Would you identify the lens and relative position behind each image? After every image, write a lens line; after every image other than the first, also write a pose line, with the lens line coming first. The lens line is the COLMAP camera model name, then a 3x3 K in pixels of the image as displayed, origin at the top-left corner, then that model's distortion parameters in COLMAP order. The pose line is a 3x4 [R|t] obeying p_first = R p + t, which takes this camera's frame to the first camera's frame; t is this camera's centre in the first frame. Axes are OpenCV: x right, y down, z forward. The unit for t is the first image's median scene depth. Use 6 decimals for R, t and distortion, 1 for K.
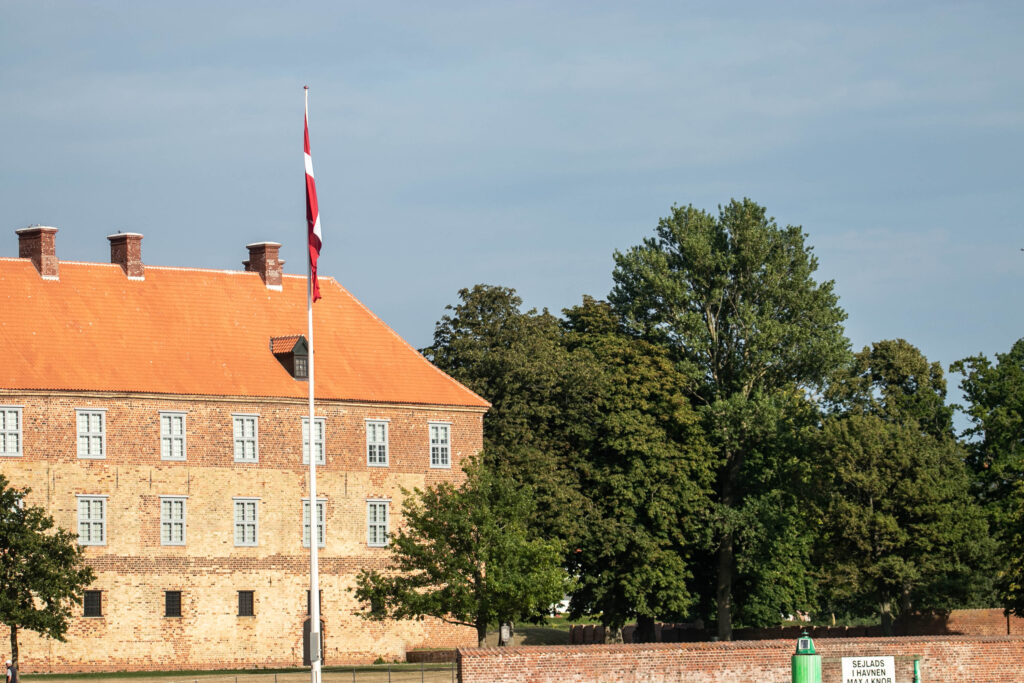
lens RADIAL K [[4677.9, 0, 511.9], [0, 4677.9, 340.9], [0, 0, 1]] dist [-0.067861, 0.000000]
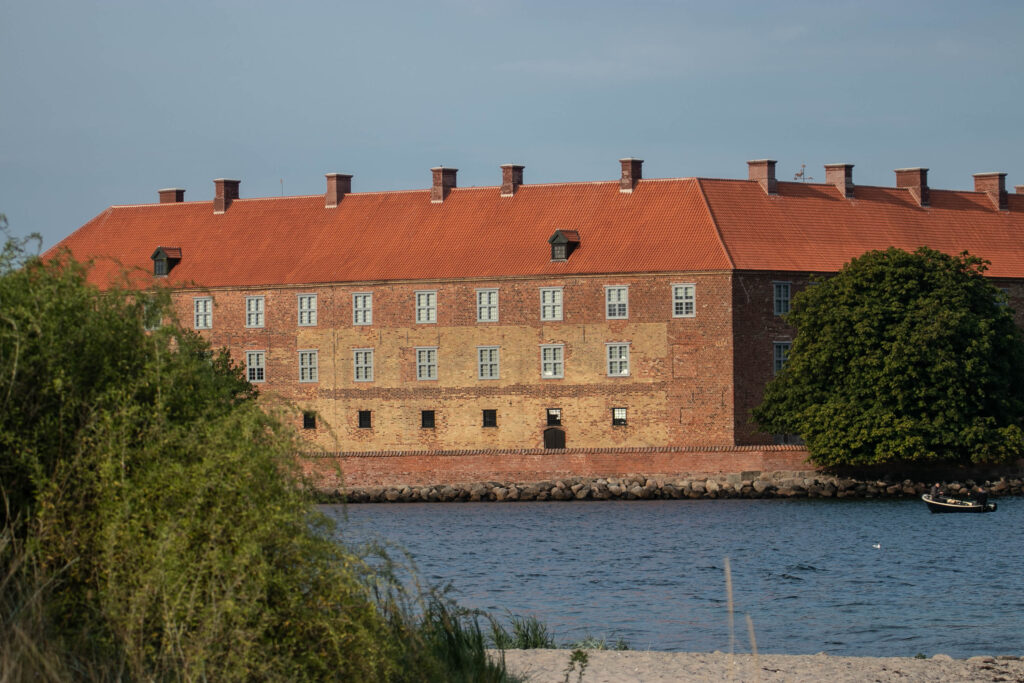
lens RADIAL K [[4677.9, 0, 511.9], [0, 4677.9, 342.3], [0, 0, 1]] dist [-0.067861, 0.000000]
pose [[0.221664, -0.008311, -0.975088, 1.379102], [0.067745, 0.997679, 0.006896, 0.022923], [0.972767, -0.067586, 0.221712, 0.688230]]
